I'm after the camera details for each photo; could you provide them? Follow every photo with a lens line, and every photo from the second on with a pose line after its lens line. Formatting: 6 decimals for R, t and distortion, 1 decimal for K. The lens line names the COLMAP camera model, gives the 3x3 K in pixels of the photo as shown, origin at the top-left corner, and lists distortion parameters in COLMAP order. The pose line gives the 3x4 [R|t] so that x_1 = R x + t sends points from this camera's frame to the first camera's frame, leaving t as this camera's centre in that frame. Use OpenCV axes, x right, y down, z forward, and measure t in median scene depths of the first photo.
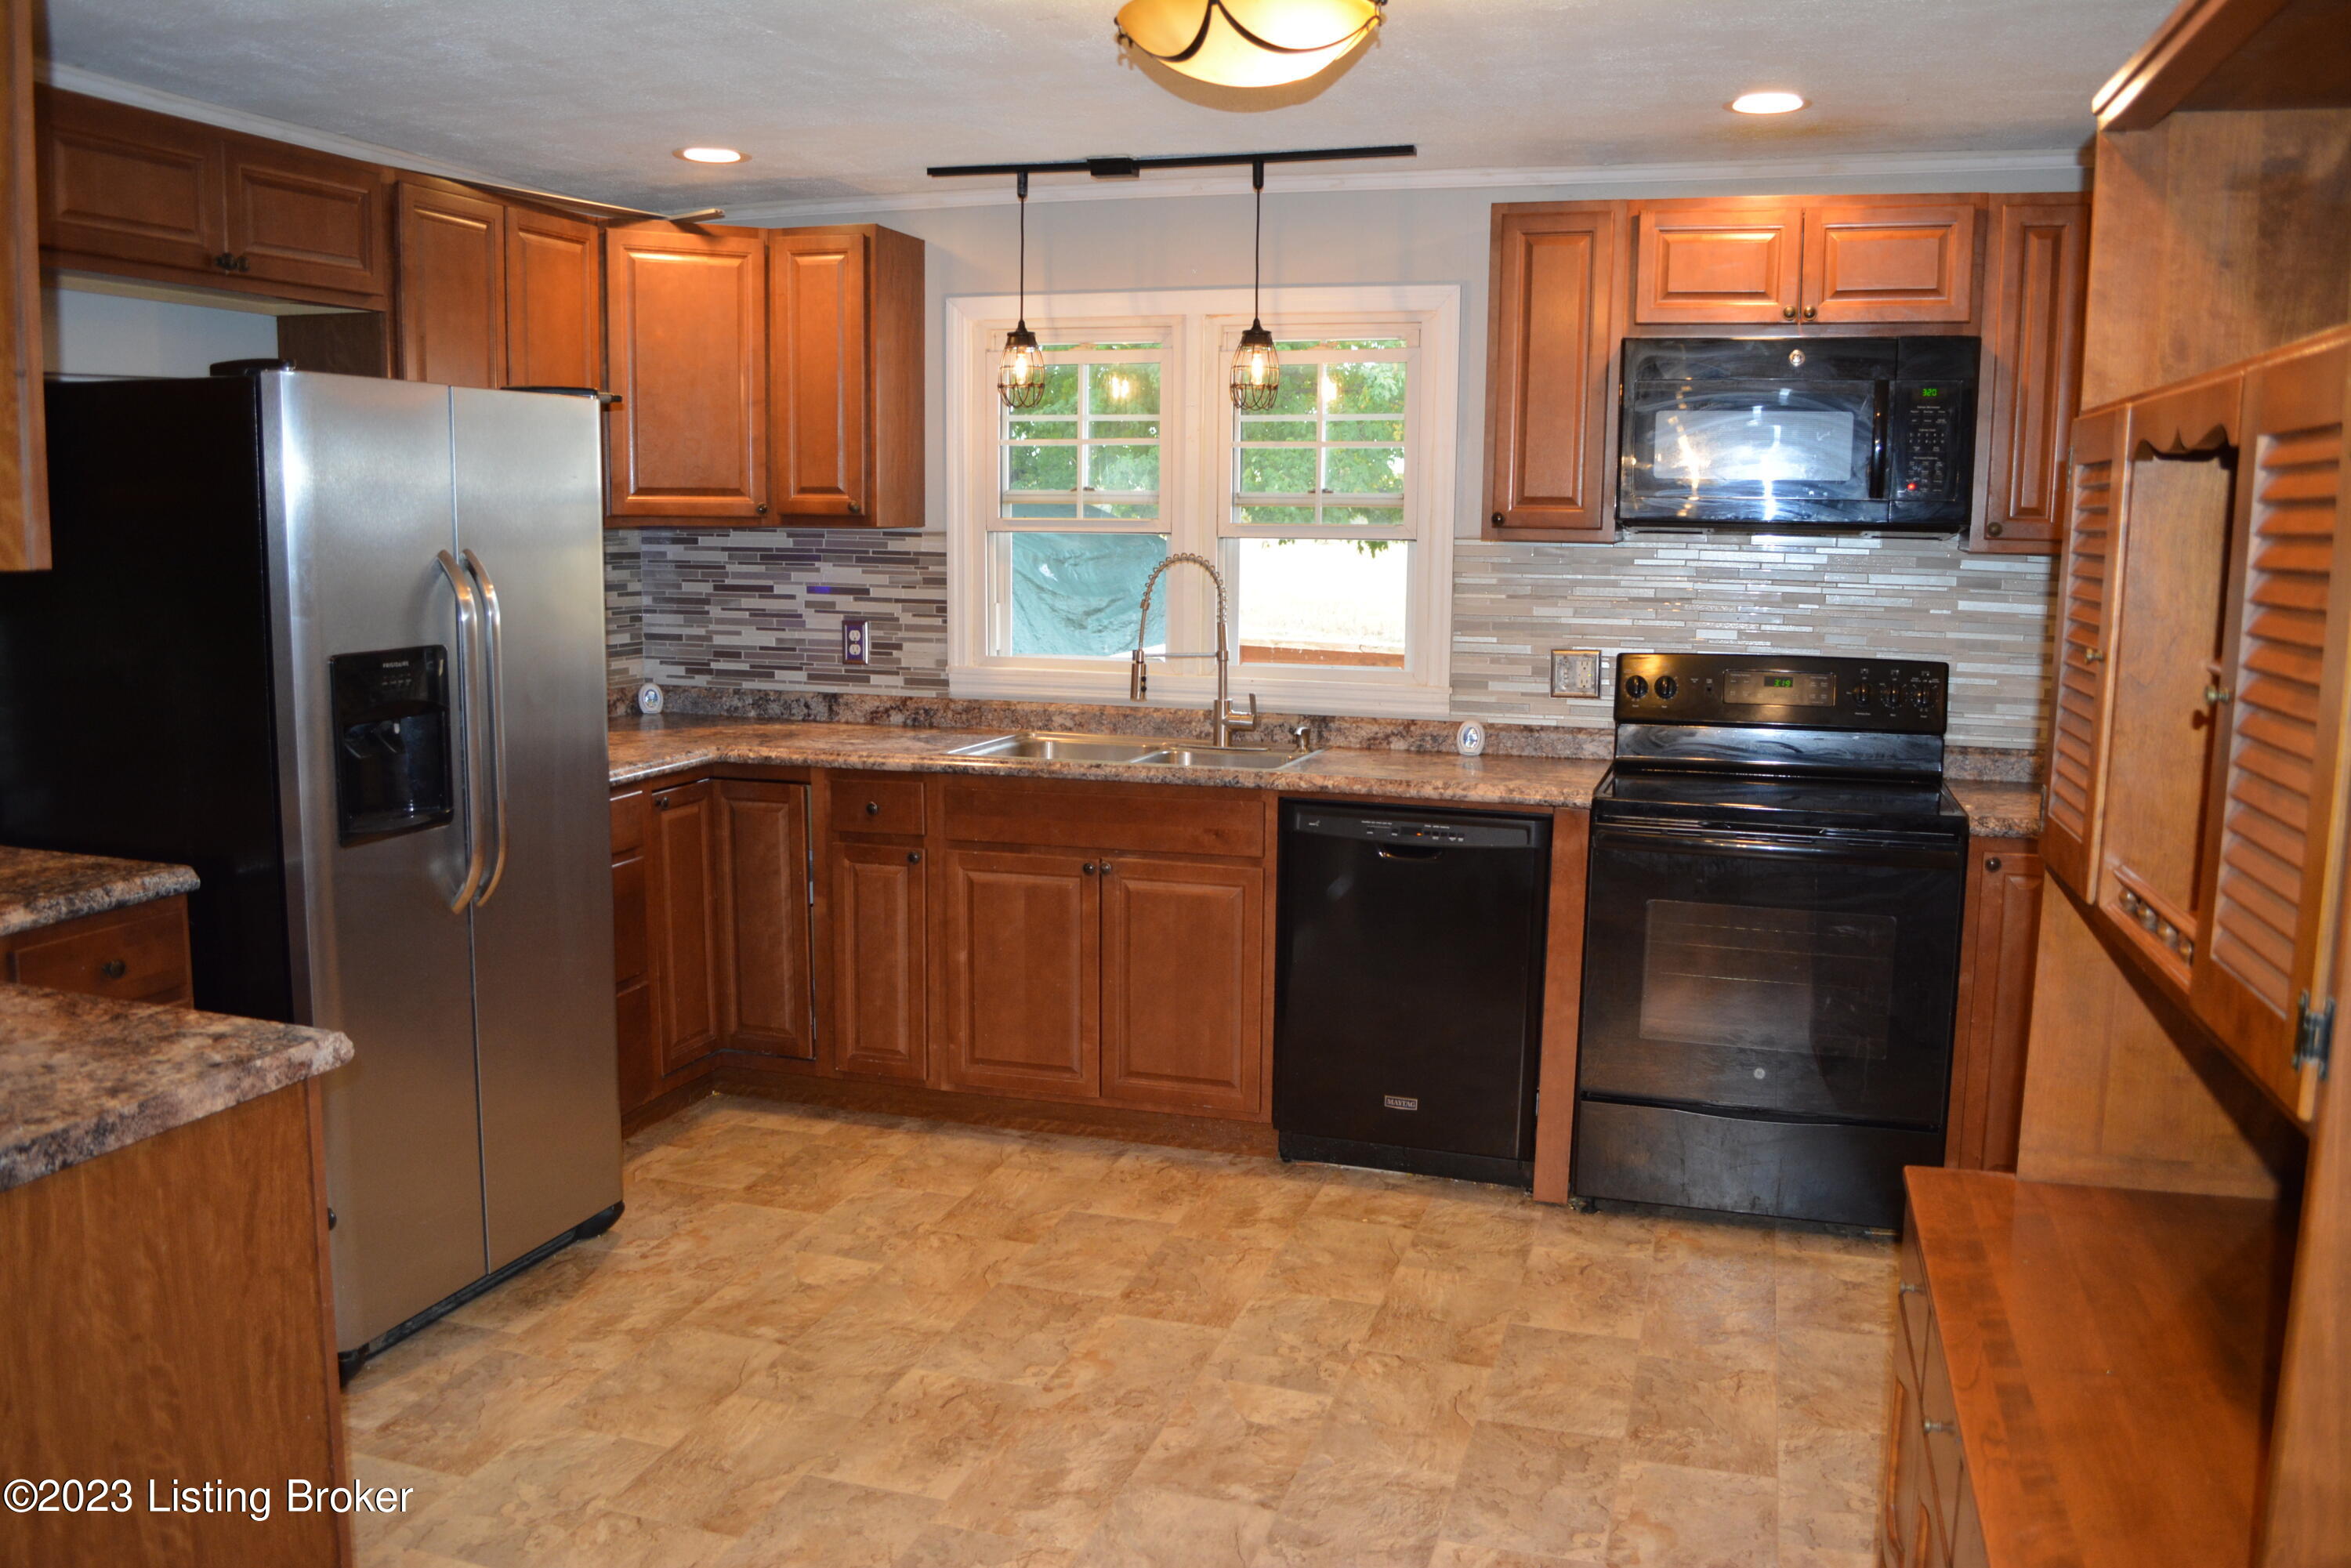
lens RADIAL K [[1873.5, 0, 1180.6], [0, 1873.5, 776.2], [0, 0, 1]] dist [-0.071095, -0.004706]
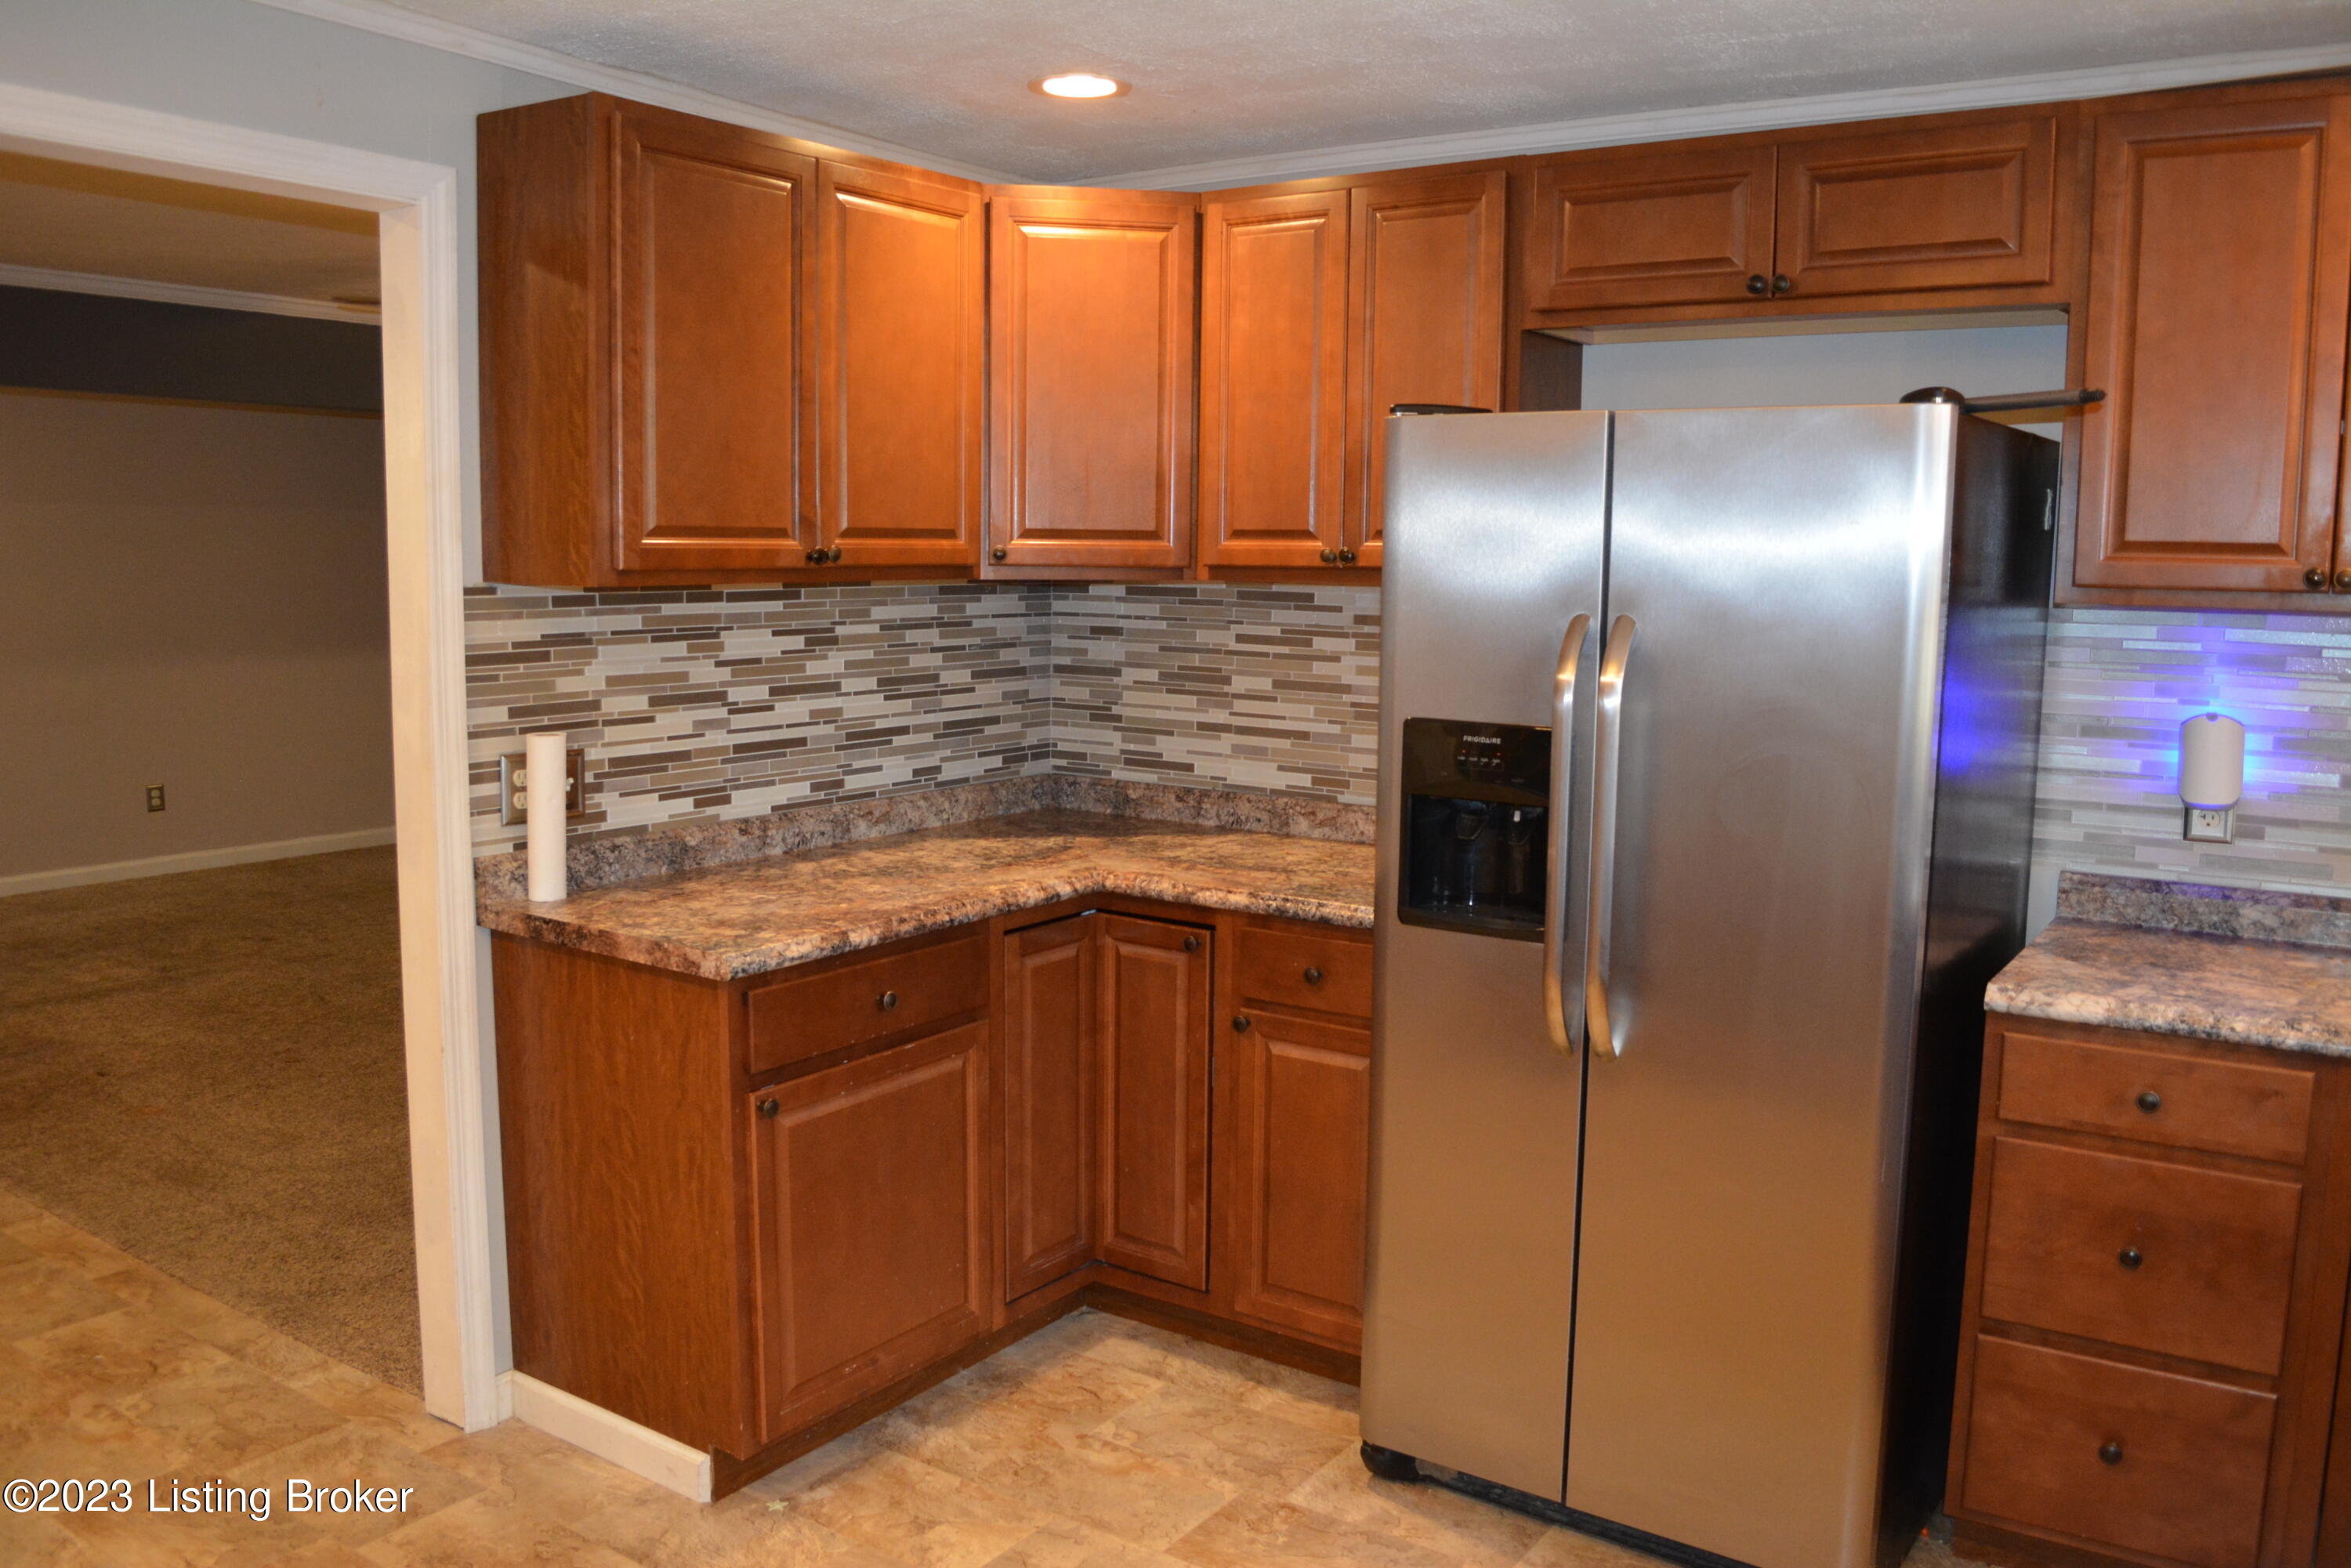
lens RADIAL K [[1873.5, 0, 1181.8], [0, 1873.5, 790.0], [0, 0, 1]] dist [-0.071095, -0.004706]
pose [[-0.296476, 0.109628, -0.948727, 0.489843], [-0.151455, 0.975422, 0.160043, -0.168777], [0.942954, 0.191138, -0.272586, 1.193756]]
